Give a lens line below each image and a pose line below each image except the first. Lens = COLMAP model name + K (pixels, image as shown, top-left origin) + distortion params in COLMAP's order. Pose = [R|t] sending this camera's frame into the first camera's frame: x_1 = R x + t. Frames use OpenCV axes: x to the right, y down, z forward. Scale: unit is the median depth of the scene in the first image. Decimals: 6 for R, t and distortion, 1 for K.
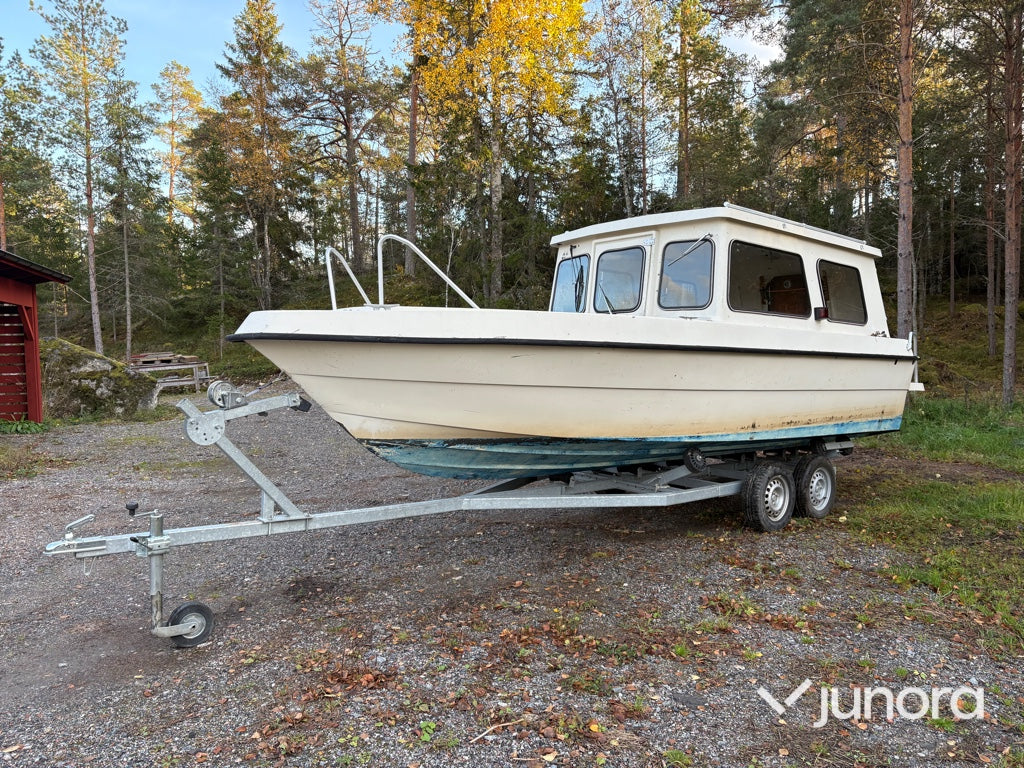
lens RADIAL K [[772.5, 0, 512.4], [0, 772.5, 382.5], [0, 0, 1]] dist [0.063817, -0.055728]
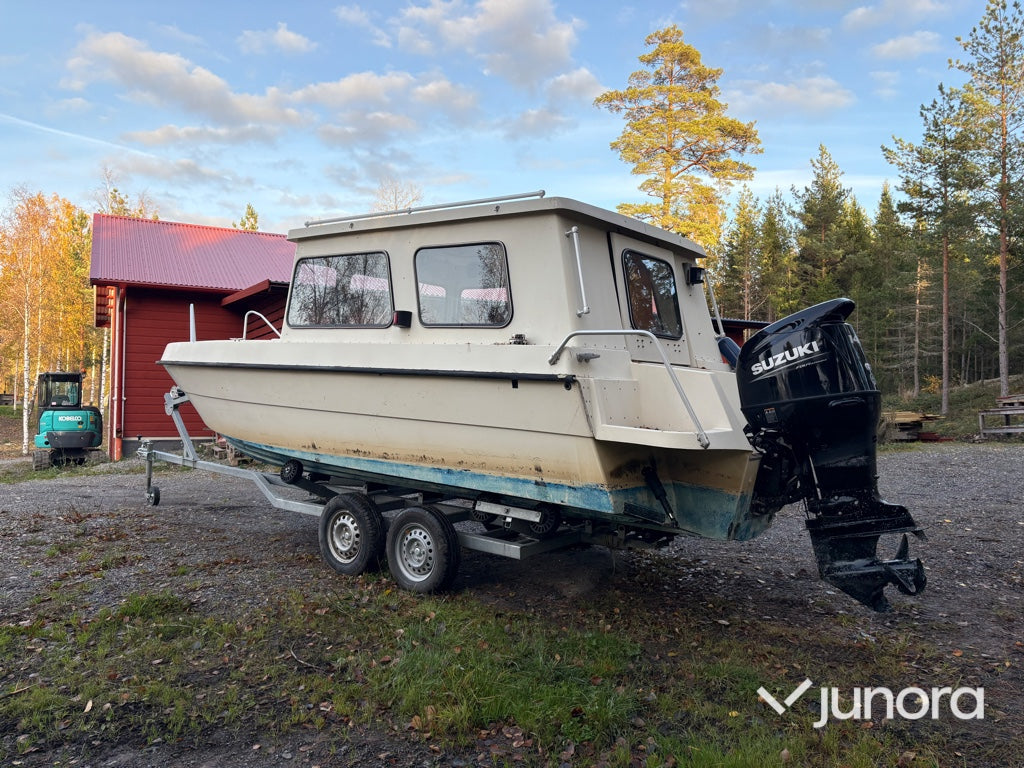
lens RADIAL K [[772.5, 0, 519.4], [0, 772.5, 383.9], [0, 0, 1]] dist [0.063817, -0.055728]
pose [[0.184105, -0.001143, -0.982906, 1.201838], [-0.057376, 0.998282, -0.011908, -0.021768], [0.981231, 0.058587, 0.183723, 0.998564]]
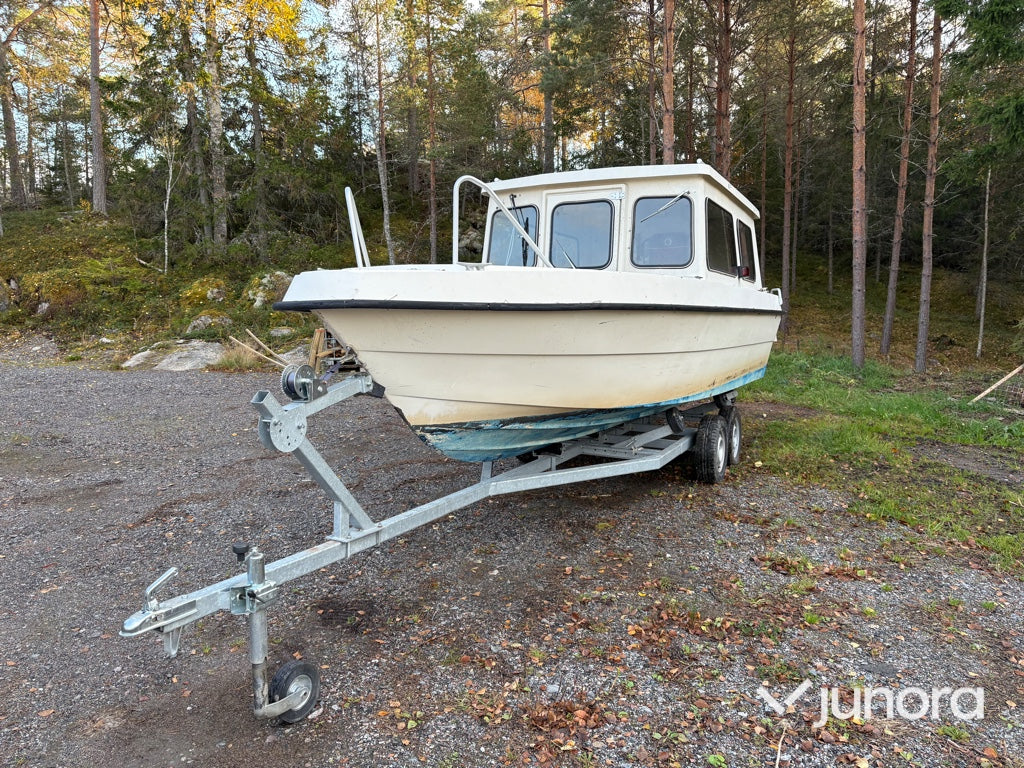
lens RADIAL K [[772.5, 0, 511.8], [0, 772.5, 380.0], [0, 0, 1]] dist [0.063817, -0.055728]
pose [[0.920196, -0.047000, 0.388627, -0.311737], [0.022559, 0.997483, 0.067217, -0.021235], [-0.390808, -0.053086, 0.918940, 0.154553]]
